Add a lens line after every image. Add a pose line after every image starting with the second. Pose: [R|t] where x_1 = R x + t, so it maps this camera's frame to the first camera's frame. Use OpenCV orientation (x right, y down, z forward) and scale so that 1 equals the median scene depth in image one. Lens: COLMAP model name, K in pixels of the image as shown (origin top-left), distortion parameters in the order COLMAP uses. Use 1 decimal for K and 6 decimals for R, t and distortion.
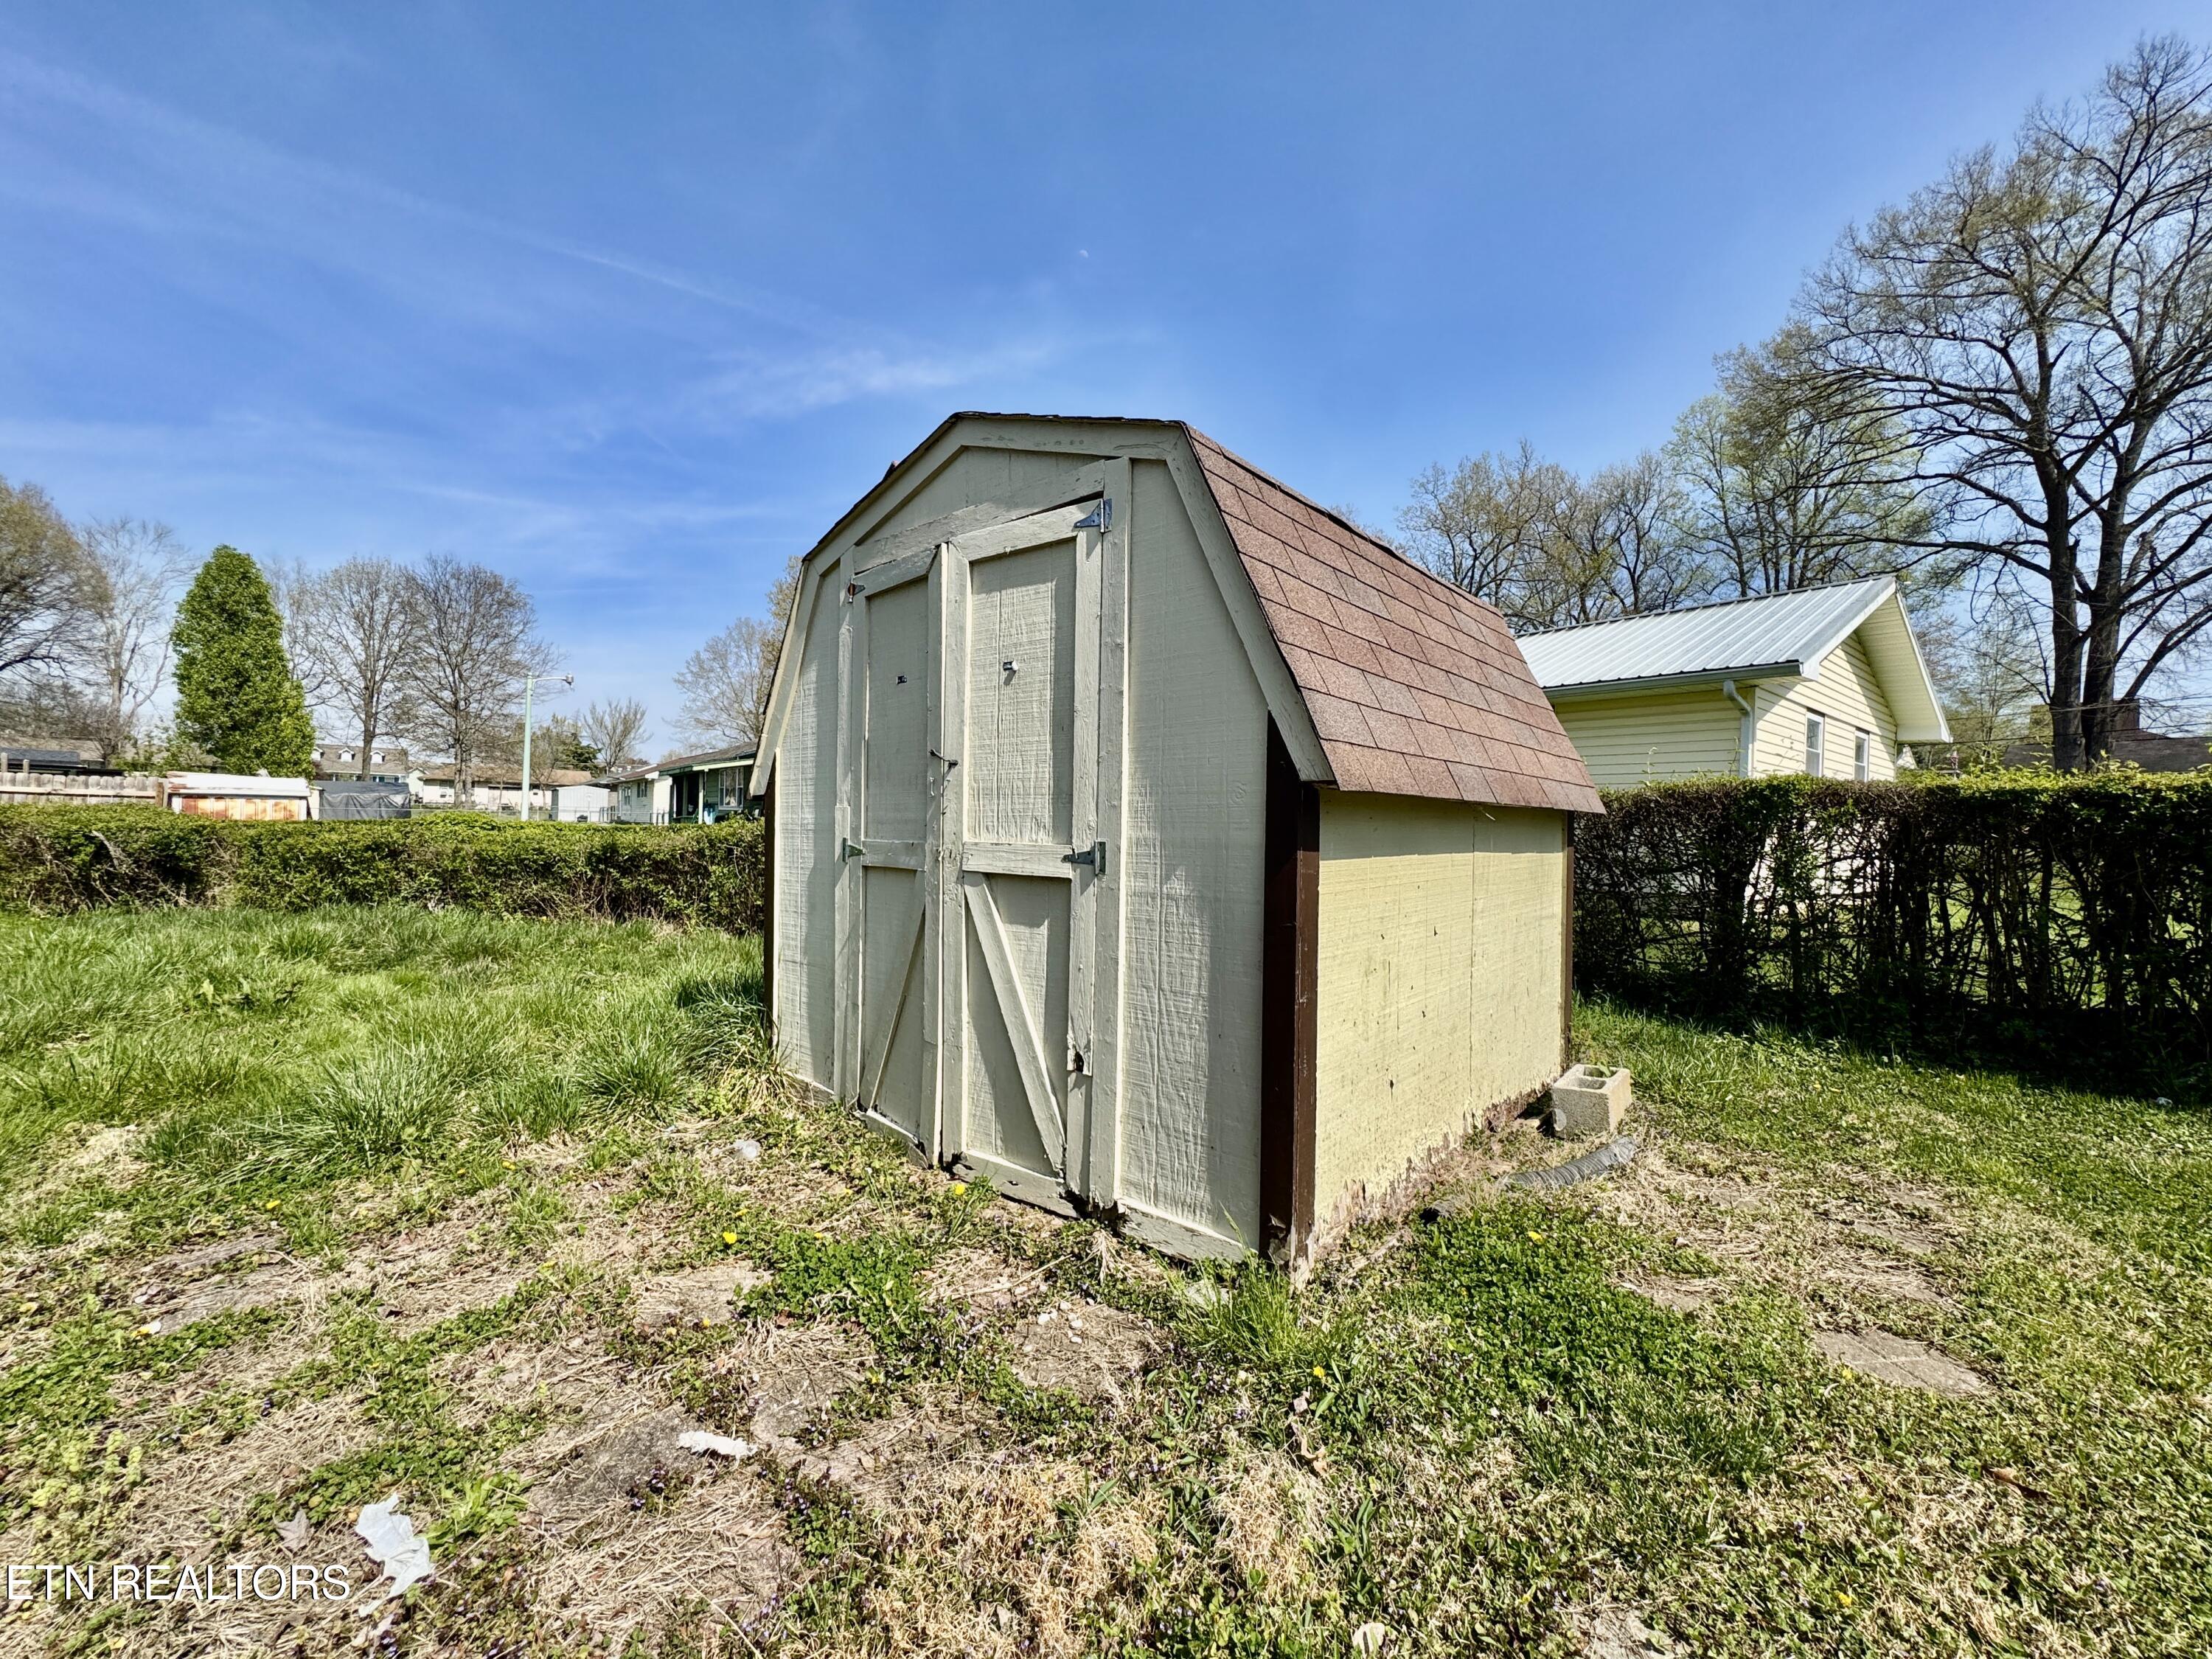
lens RADIAL K [[879.4, 0, 1114.6], [0, 879.4, 825.3], [0, 0, 1]] dist [-0.002822, -0.000191]
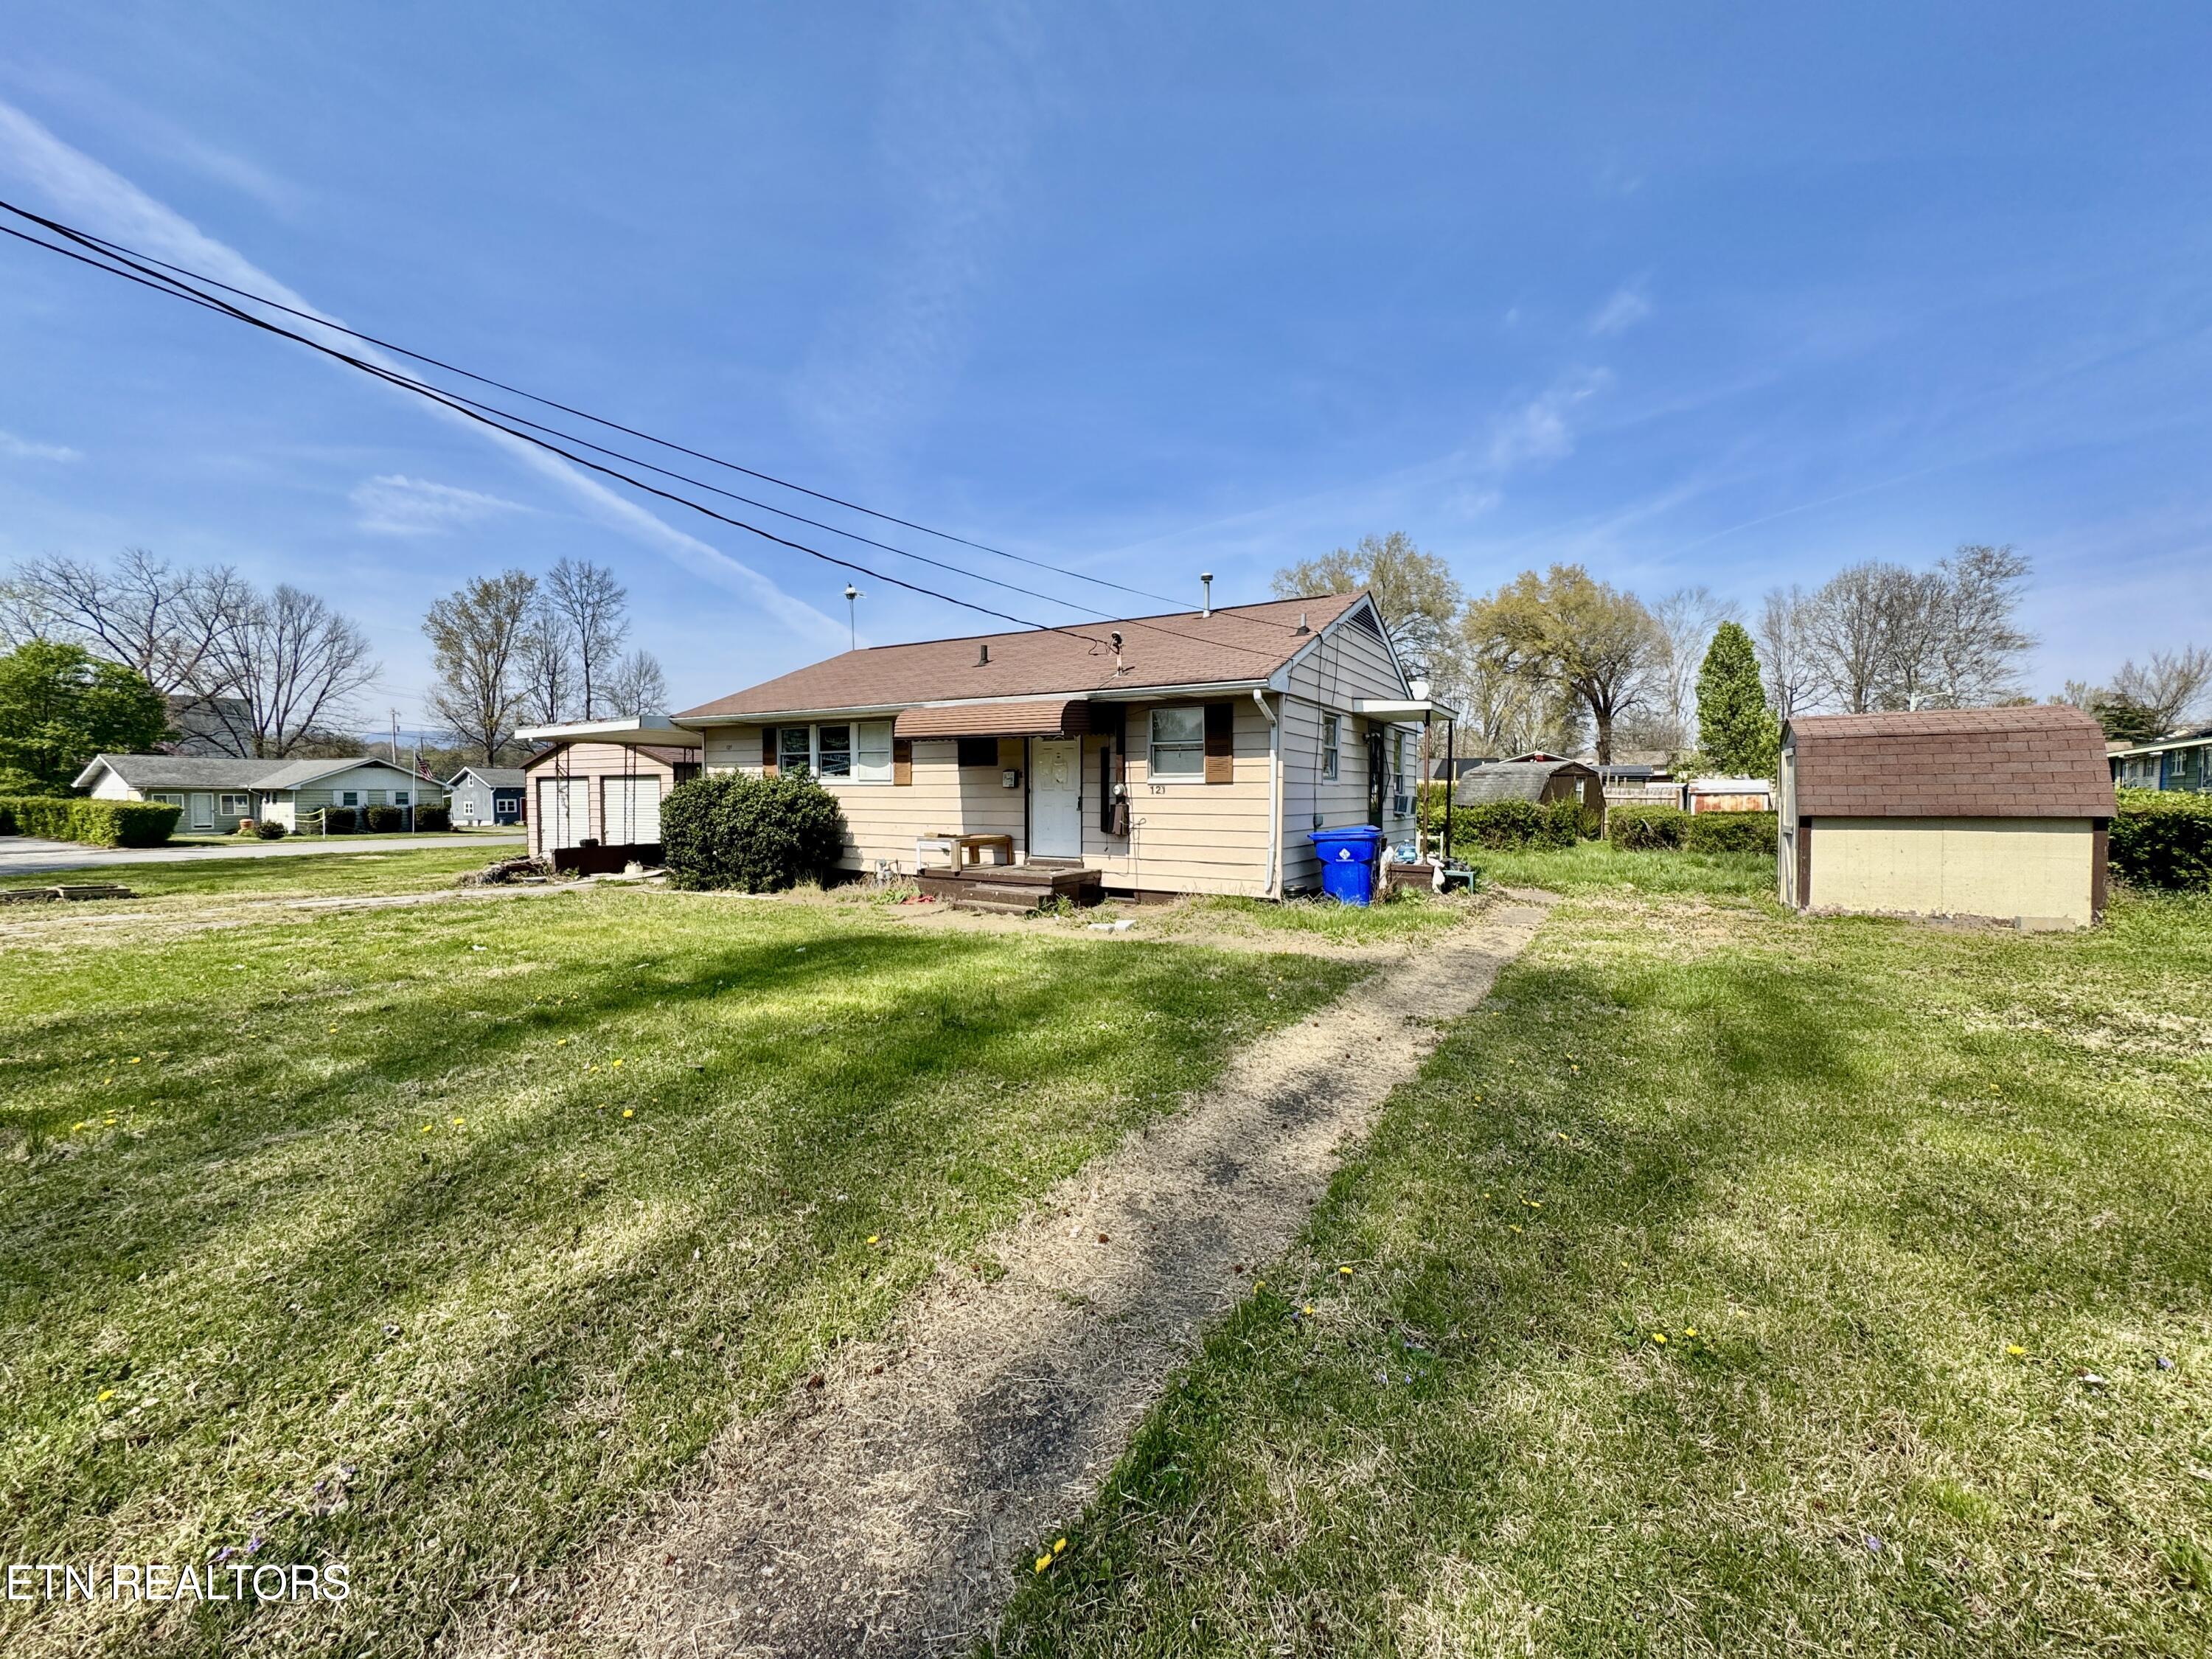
lens RADIAL K [[879.4, 0, 1102.8], [0, 879.4, 827.9], [0, 0, 1]] dist [-0.002822, -0.000191]
pose [[0.137012, 0.015176, -0.990453, 0.342890], [0.007155, 0.999841, 0.016309, -0.005655], [0.990543, -0.009321, 0.136882, -0.267247]]
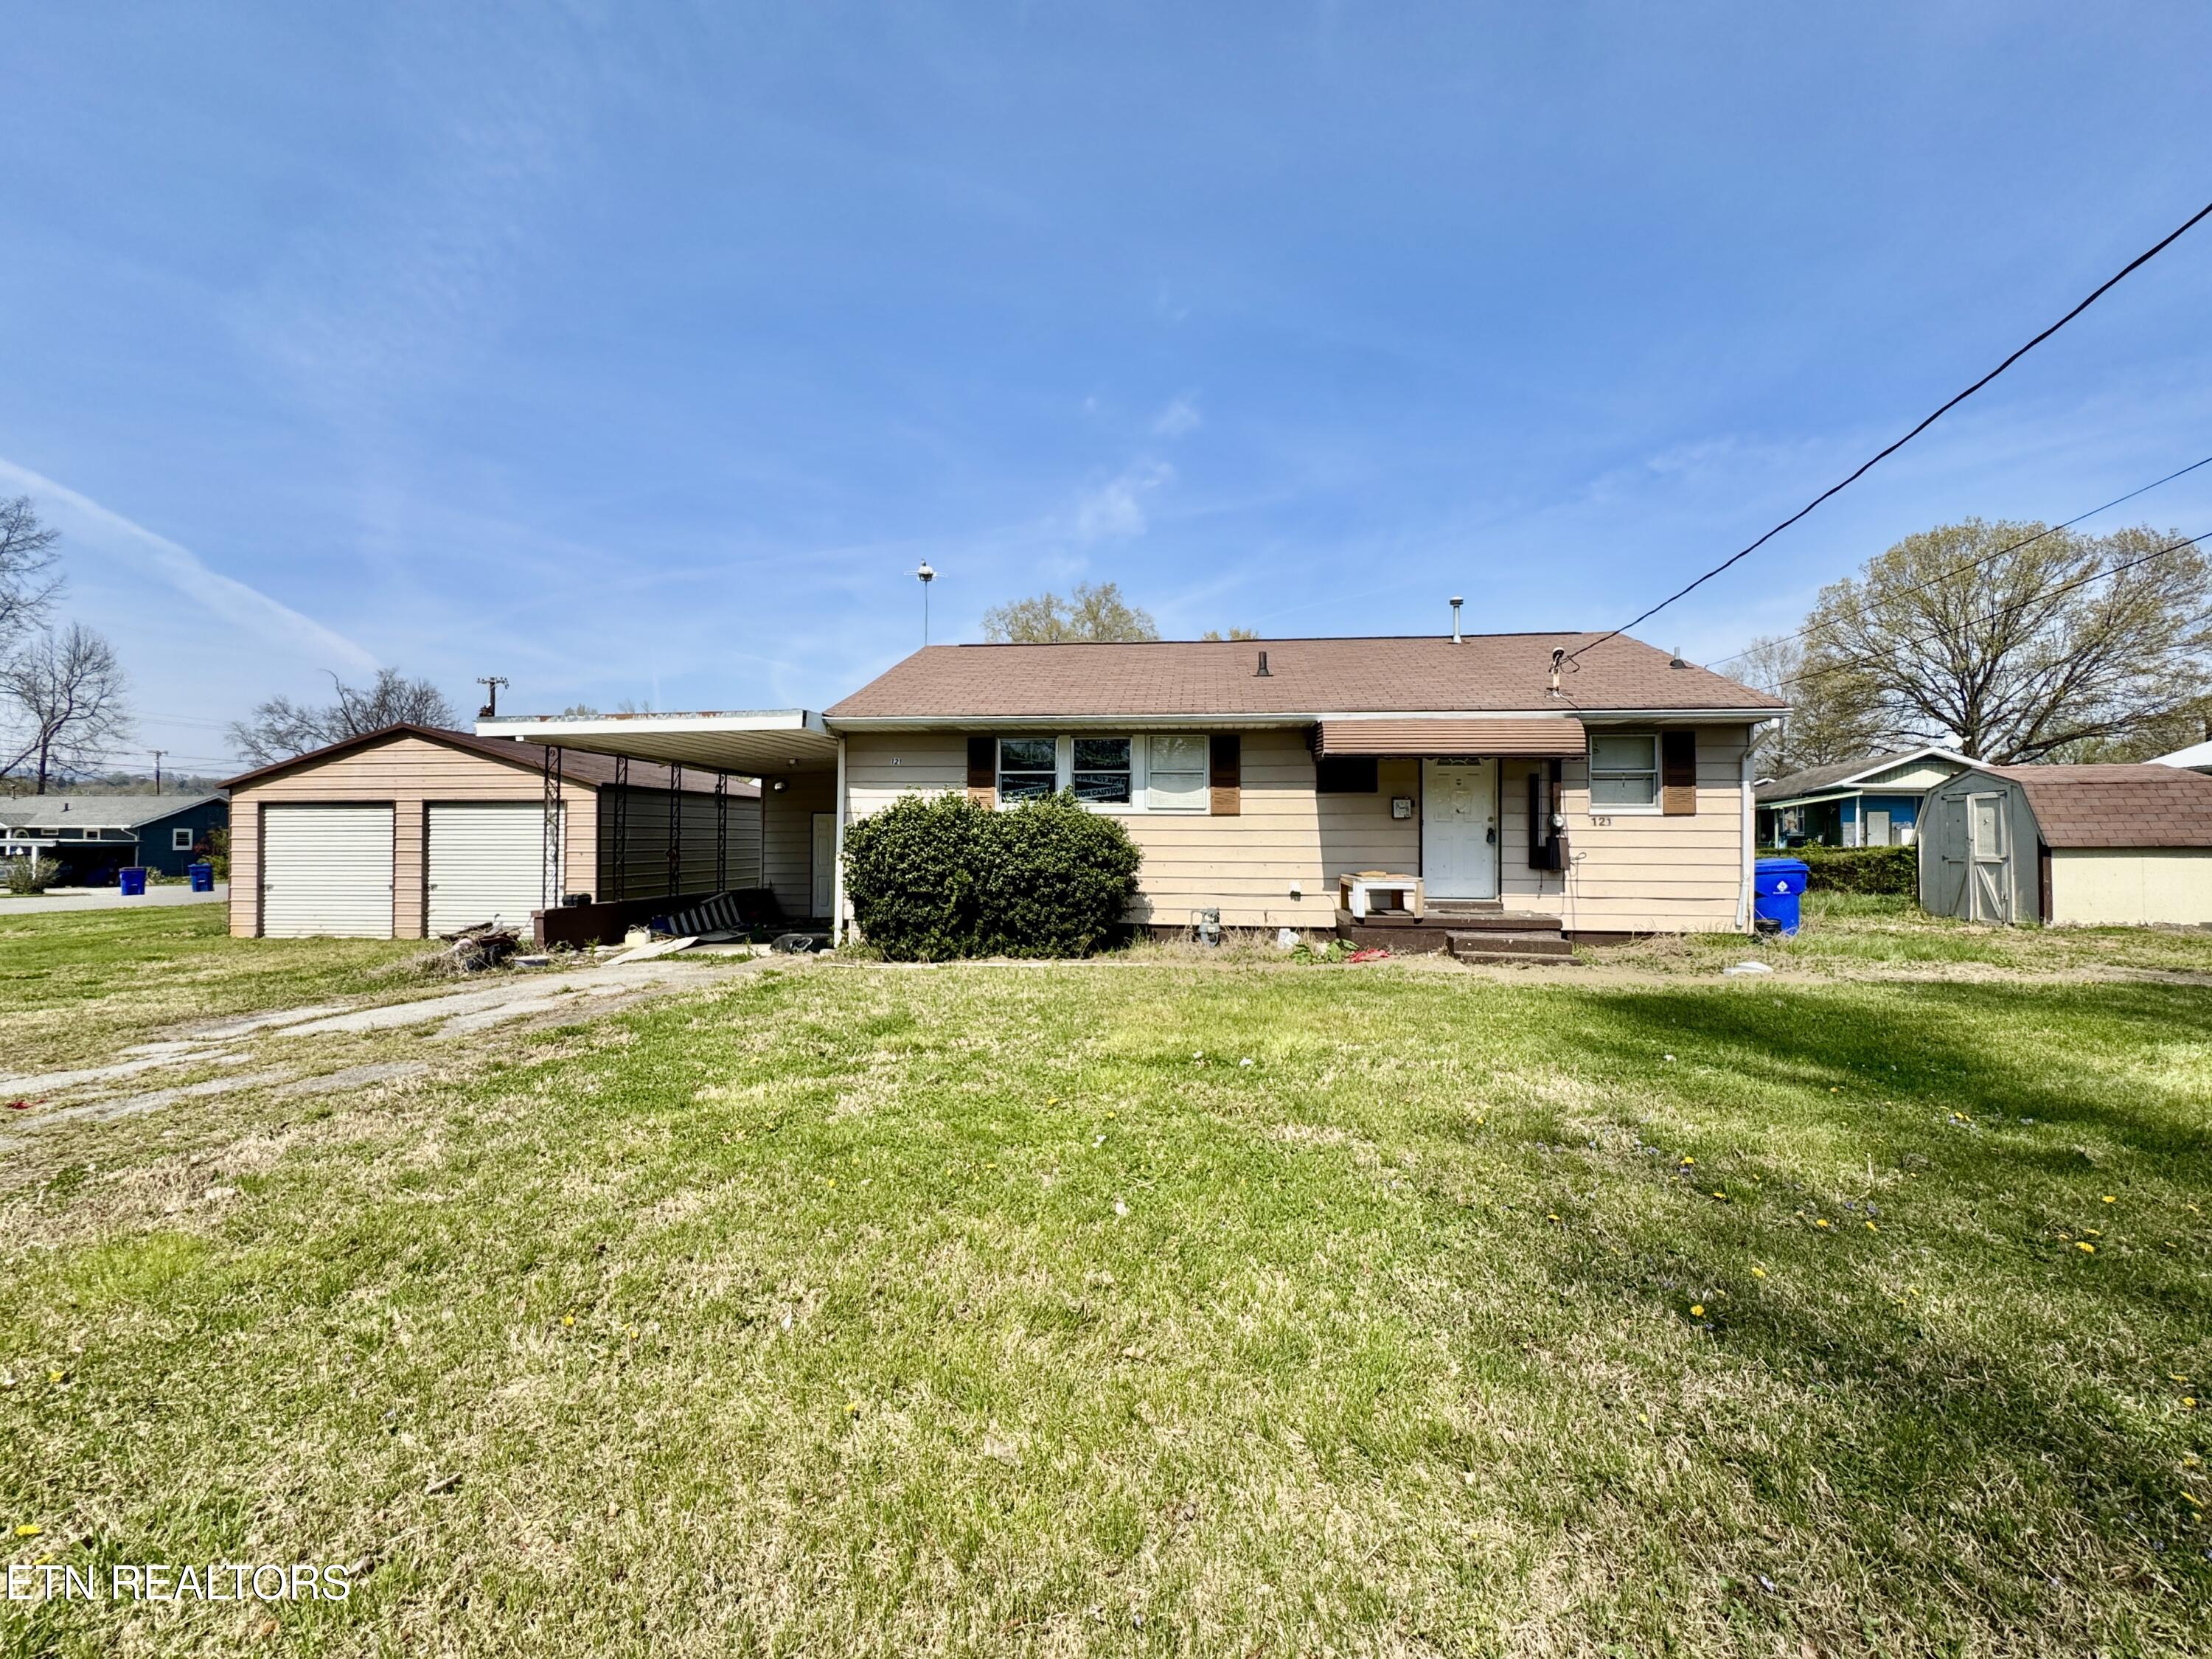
lens RADIAL K [[913.2, 0, 1104.4], [0, 913.2, 828.7], [0, 0, 1]] dist [0.000487, 0.000397]
pose [[0.532357, -0.032358, -0.845901, 0.155012], [0.013715, 0.999468, -0.029601, -0.004823], [0.846409, 0.004157, 0.532517, -0.579795]]
